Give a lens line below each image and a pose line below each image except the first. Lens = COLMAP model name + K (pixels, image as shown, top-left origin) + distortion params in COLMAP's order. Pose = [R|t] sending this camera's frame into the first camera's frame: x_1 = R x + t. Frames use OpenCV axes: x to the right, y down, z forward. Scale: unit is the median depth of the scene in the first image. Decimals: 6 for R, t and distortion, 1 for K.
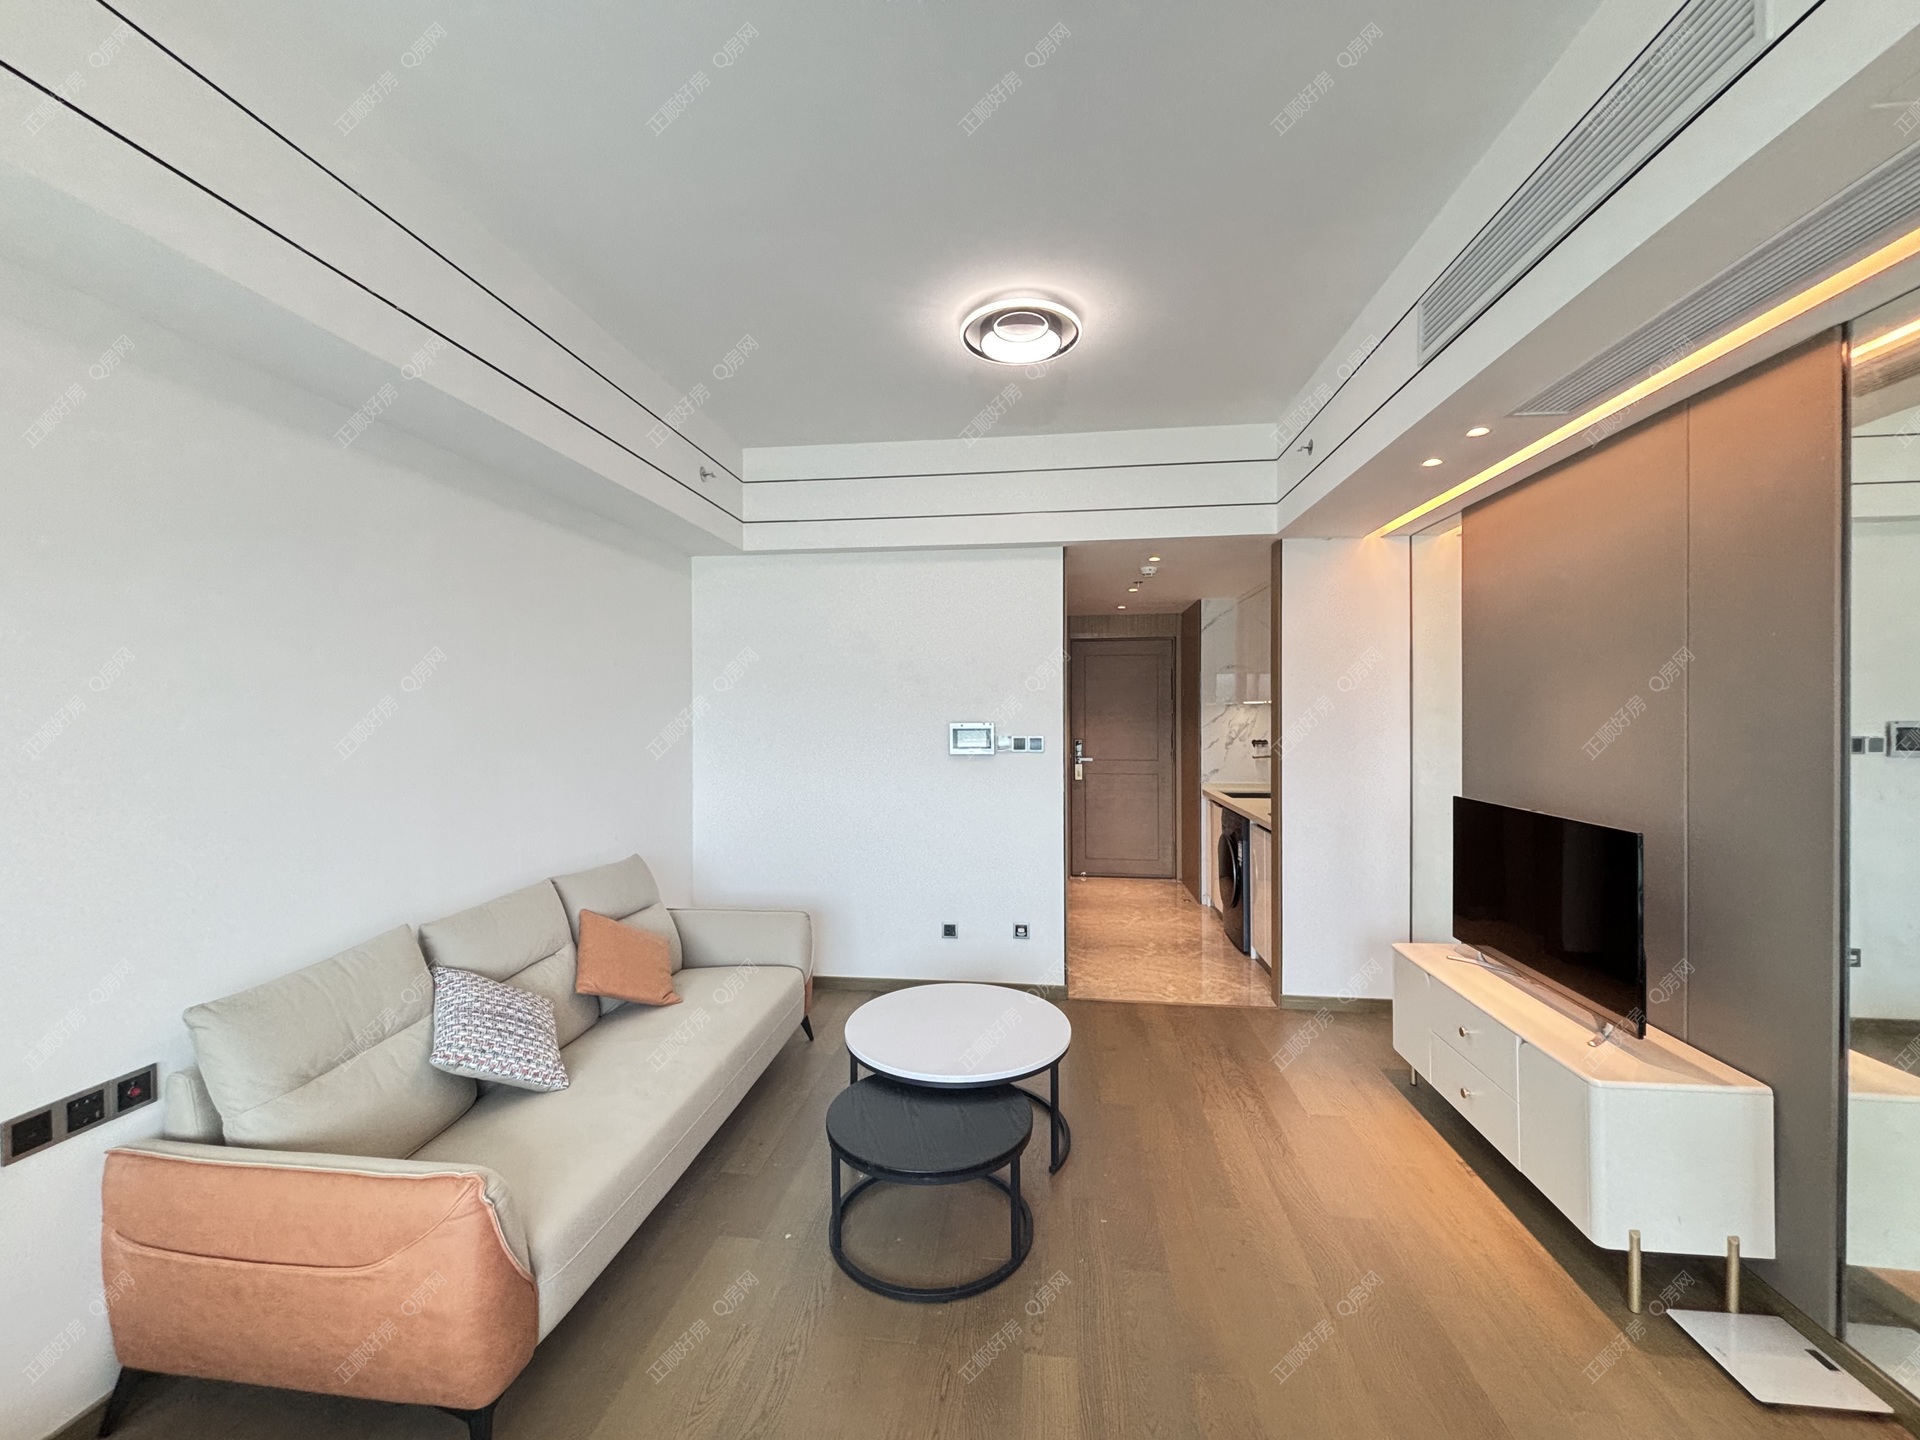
lens RADIAL K [[768.5, 0, 957.4], [0, 768.5, 712.2], [0, 0, 1]] dist [-0.003723, -0.000900]
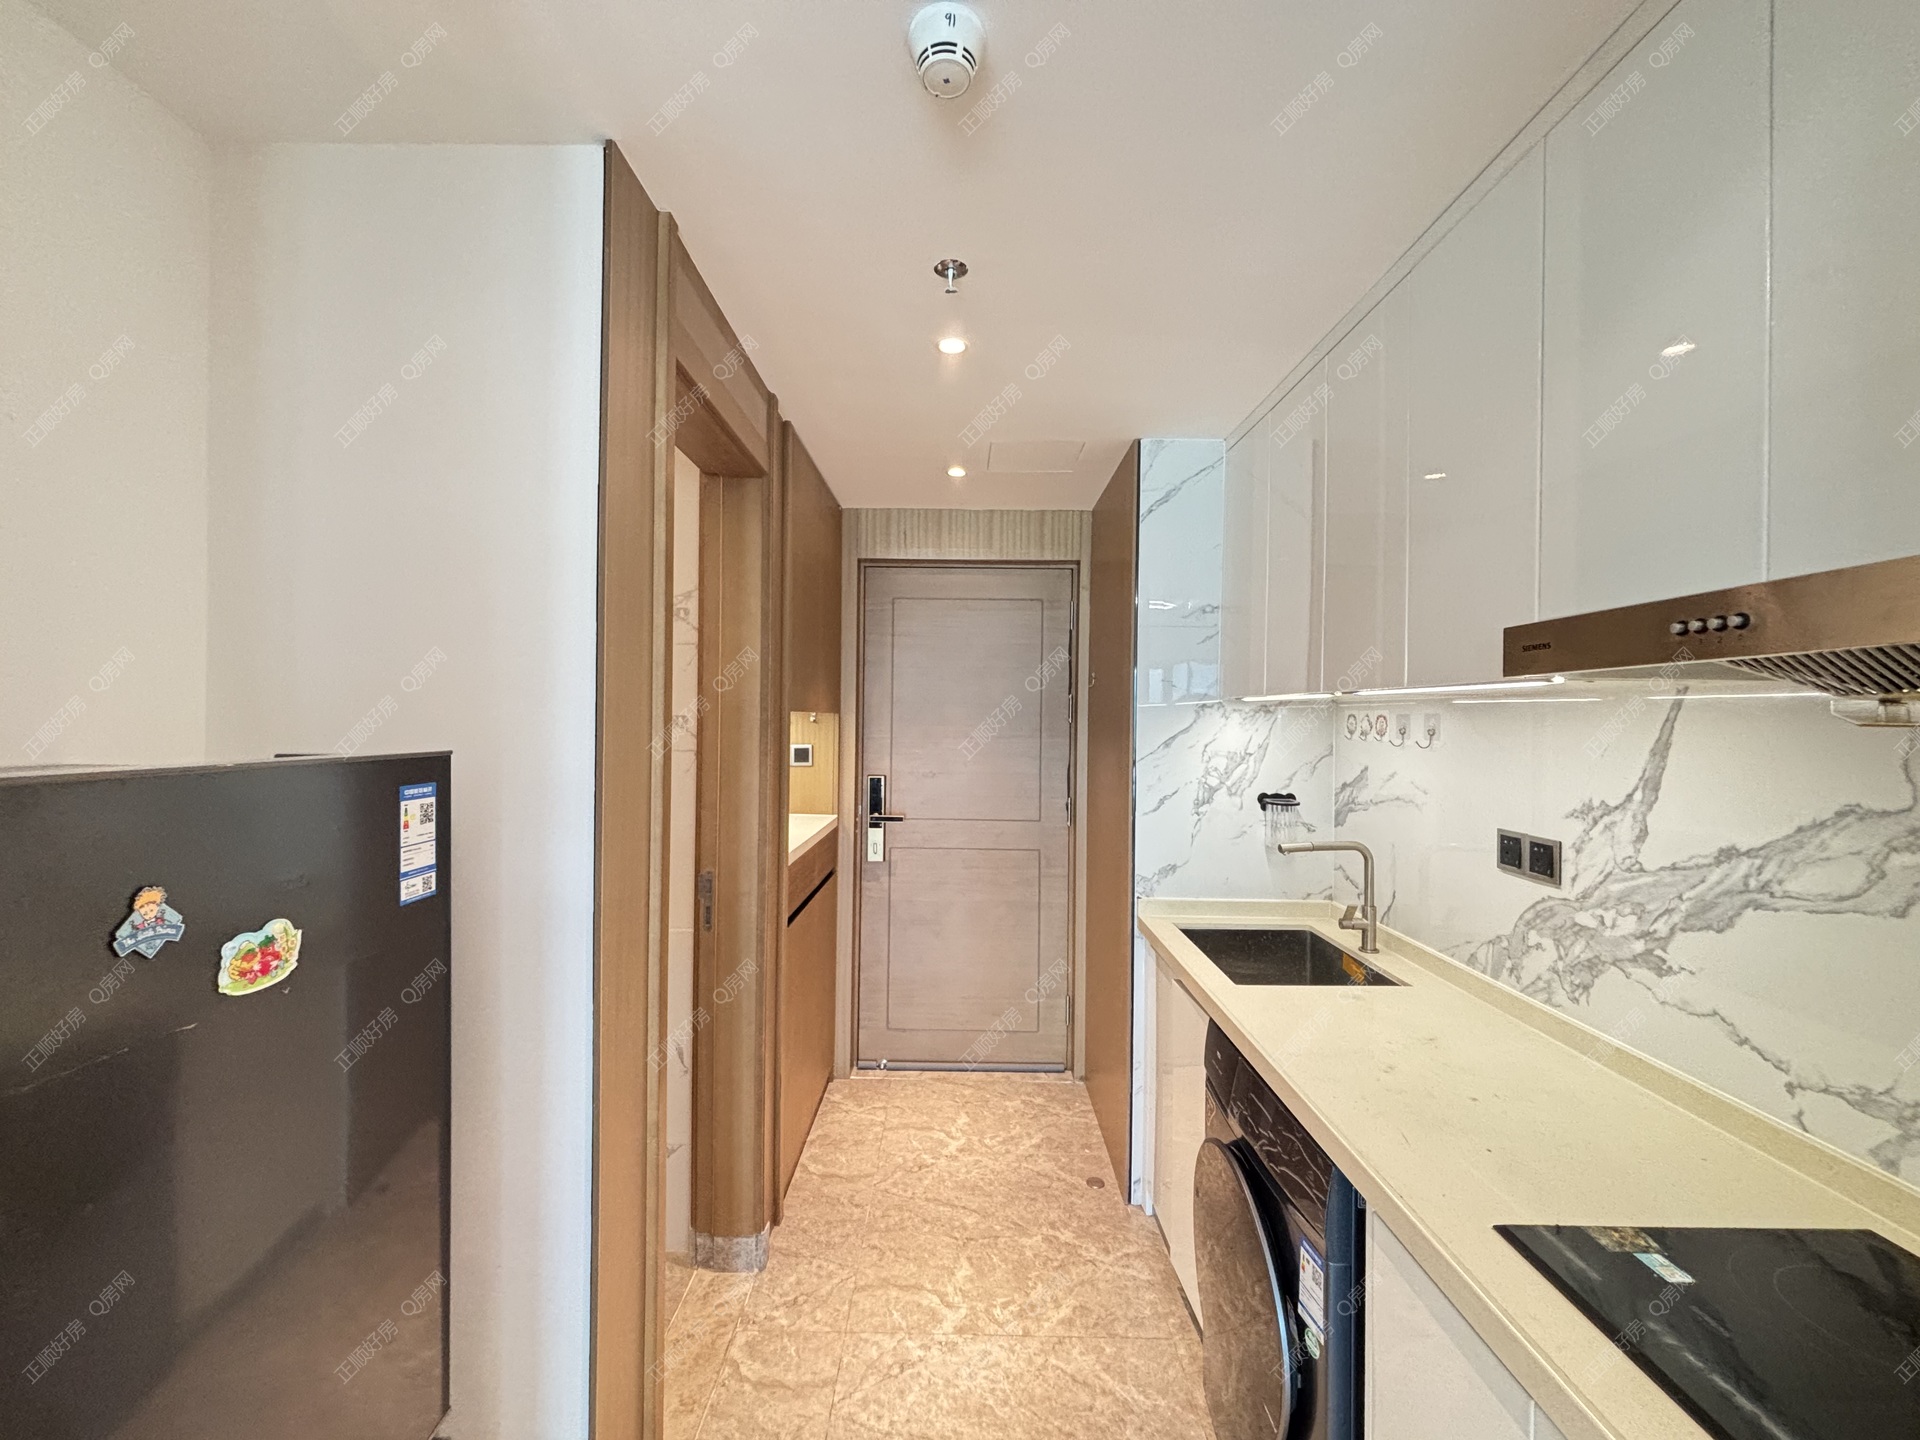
lens RADIAL K [[768.5, 0, 959.2], [0, 768.5, 721.7], [0, 0, 1]] dist [-0.003723, -0.000900]
pose [[0.993097, 0.010741, 0.116800, 0.176028], [-0.011882, 0.999888, 0.009076, -0.003105], [-0.116690, -0.010402, 0.993114, 0.604288]]
